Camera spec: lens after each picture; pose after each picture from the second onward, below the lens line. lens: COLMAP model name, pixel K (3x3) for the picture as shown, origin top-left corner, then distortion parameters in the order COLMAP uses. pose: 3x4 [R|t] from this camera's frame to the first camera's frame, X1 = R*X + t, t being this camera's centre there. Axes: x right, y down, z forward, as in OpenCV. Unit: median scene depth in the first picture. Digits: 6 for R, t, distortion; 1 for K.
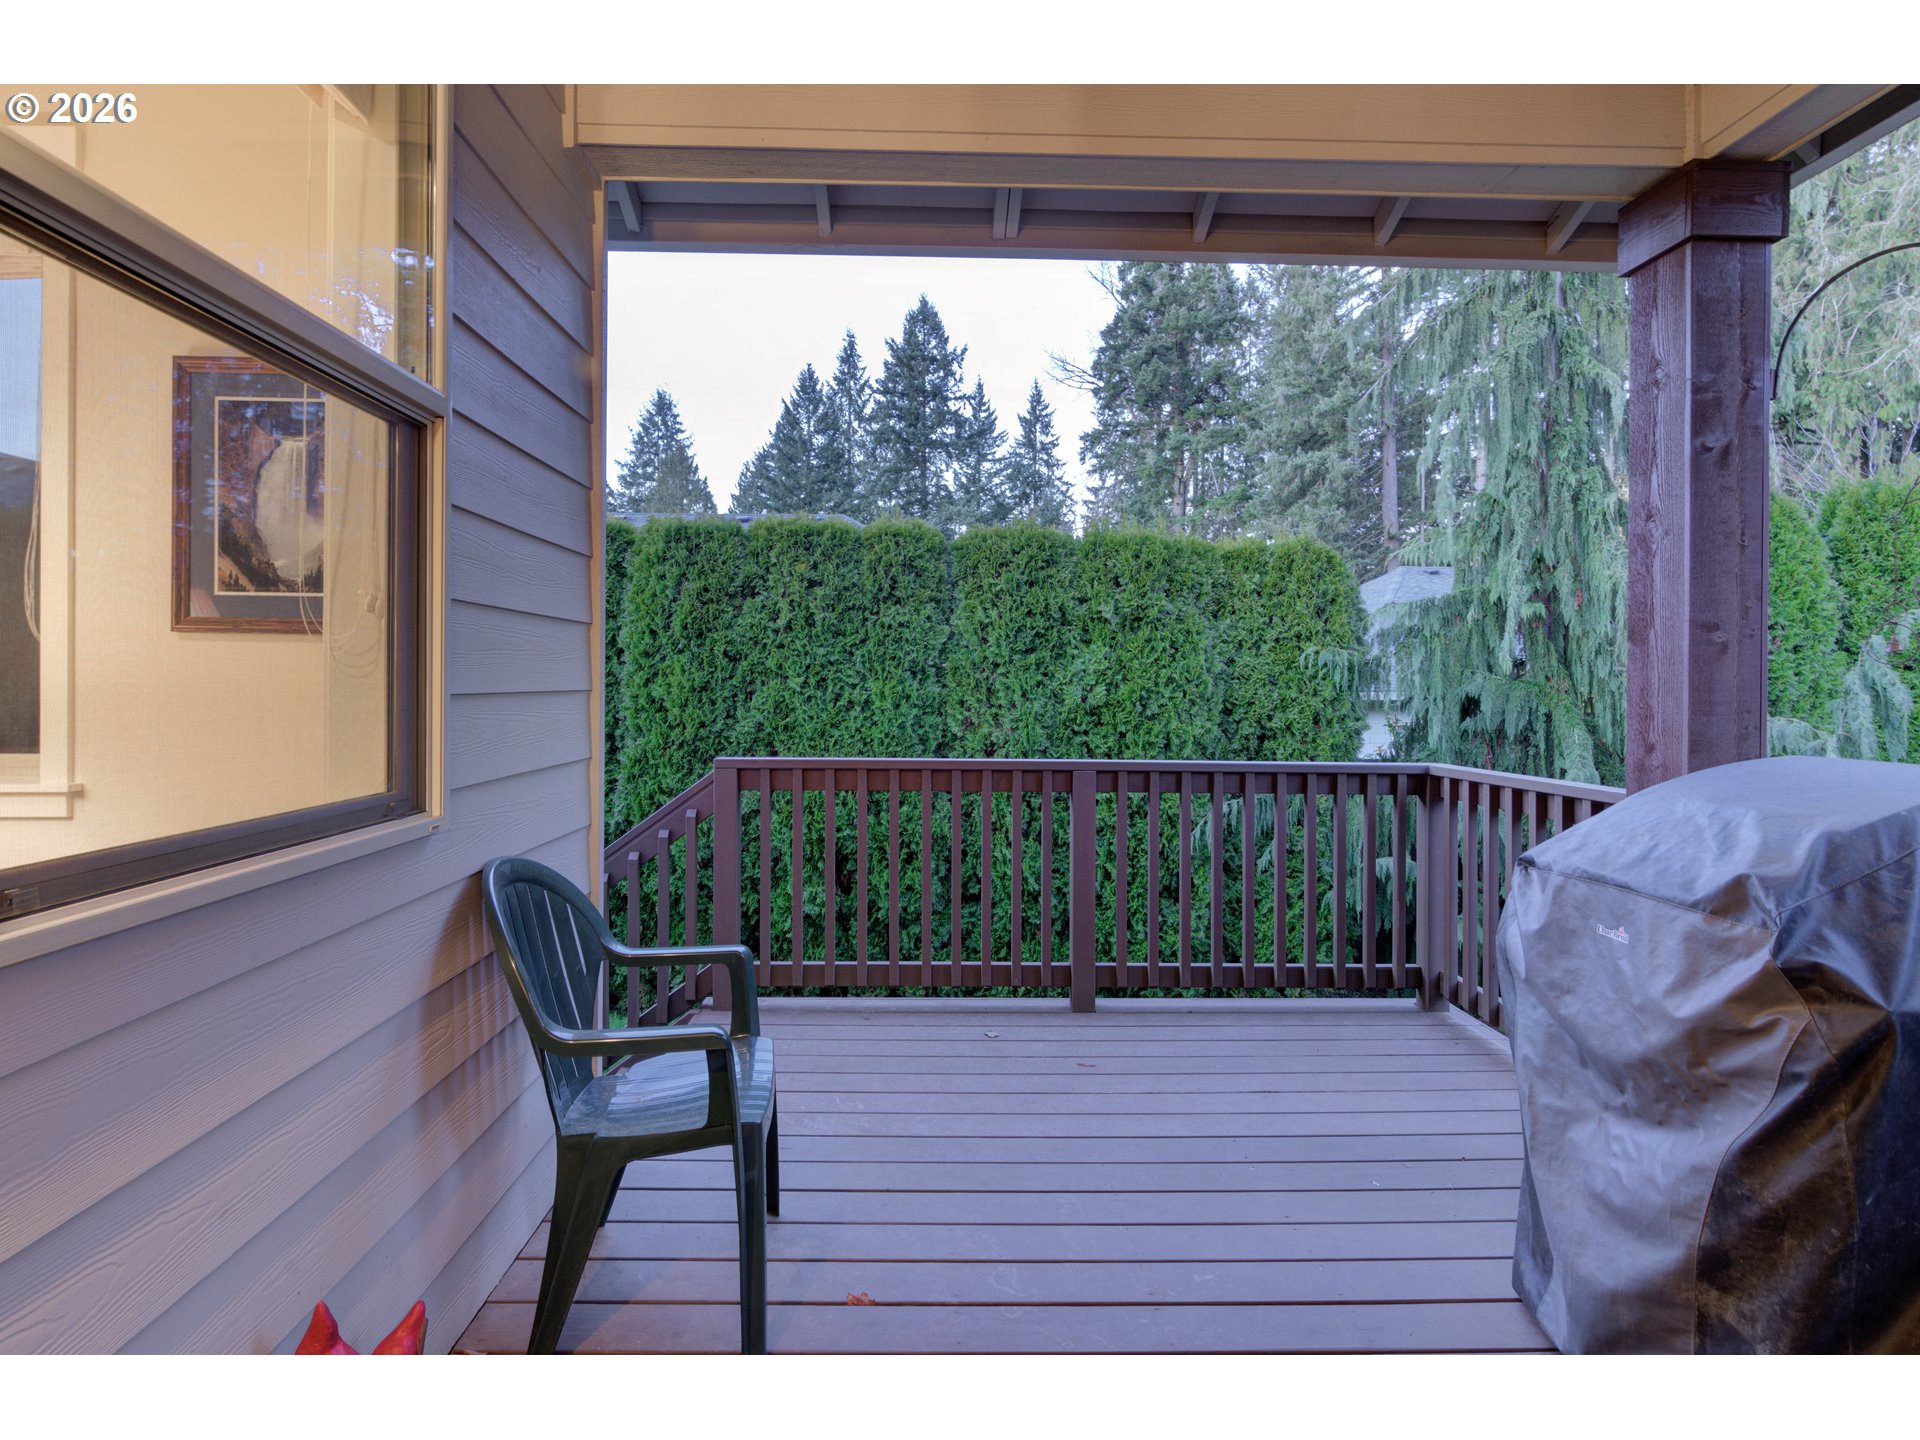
lens RADIAL K [[889.4, 0, 946.7], [0, 889.4, 684.4], [0, 0, 1]] dist [0.011009, -0.001479]
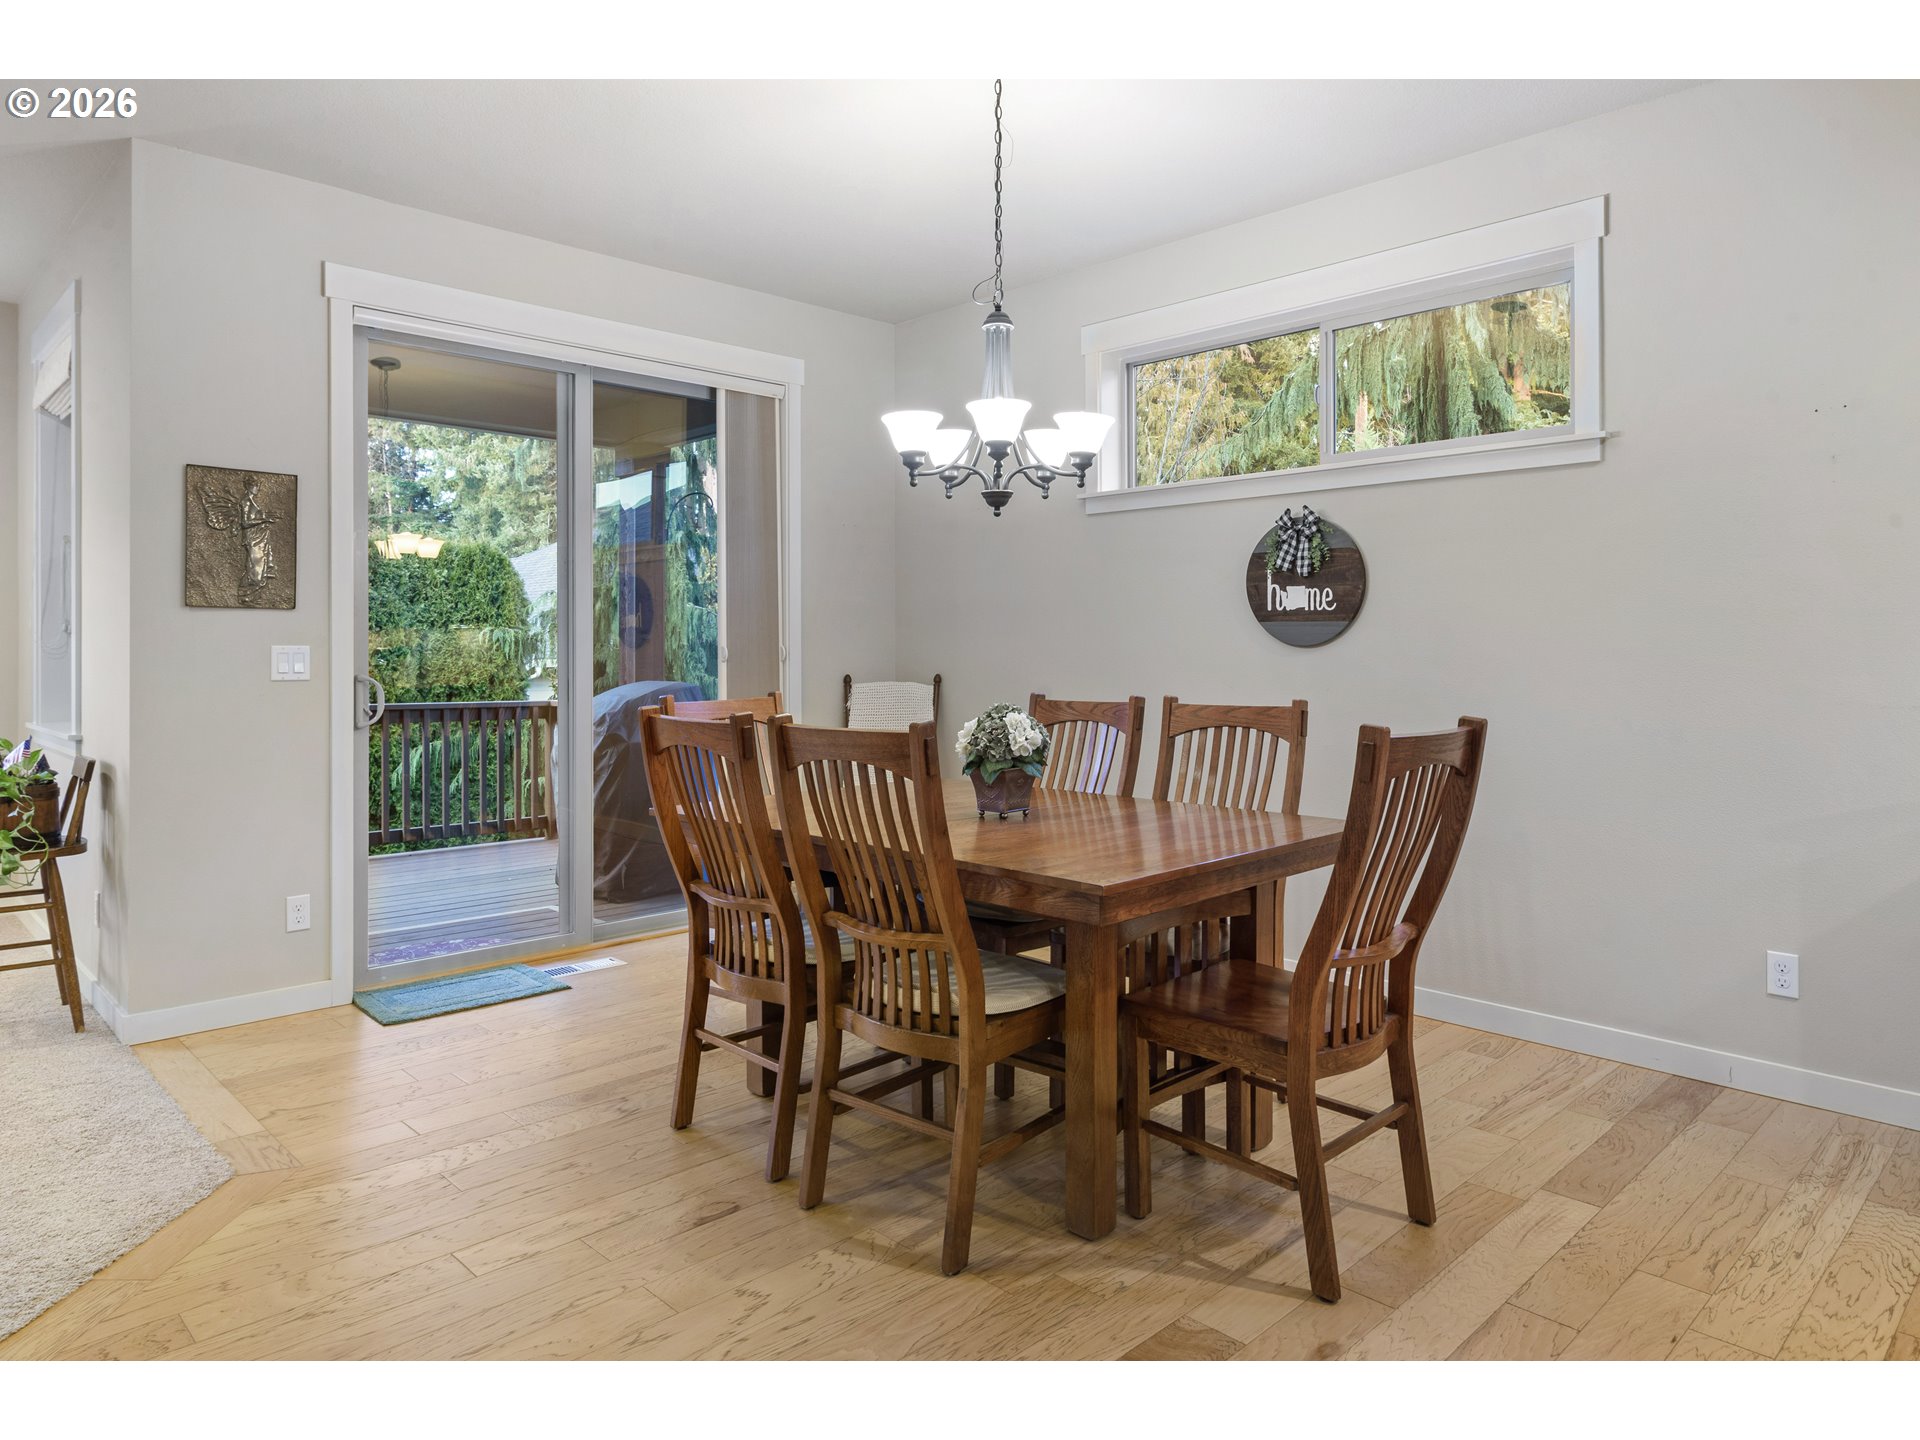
lens RADIAL K [[1183.4, 0, 959.0], [0, 1183.4, 656.8], [0, 0, 1]] dist [0.004323, -0.003875]
pose [[0.728934, -0.008802, 0.684527, -0.295704], [0.005284, 0.999960, 0.007231, -0.005828], [-0.684564, -0.001654, 0.728951, -0.789963]]
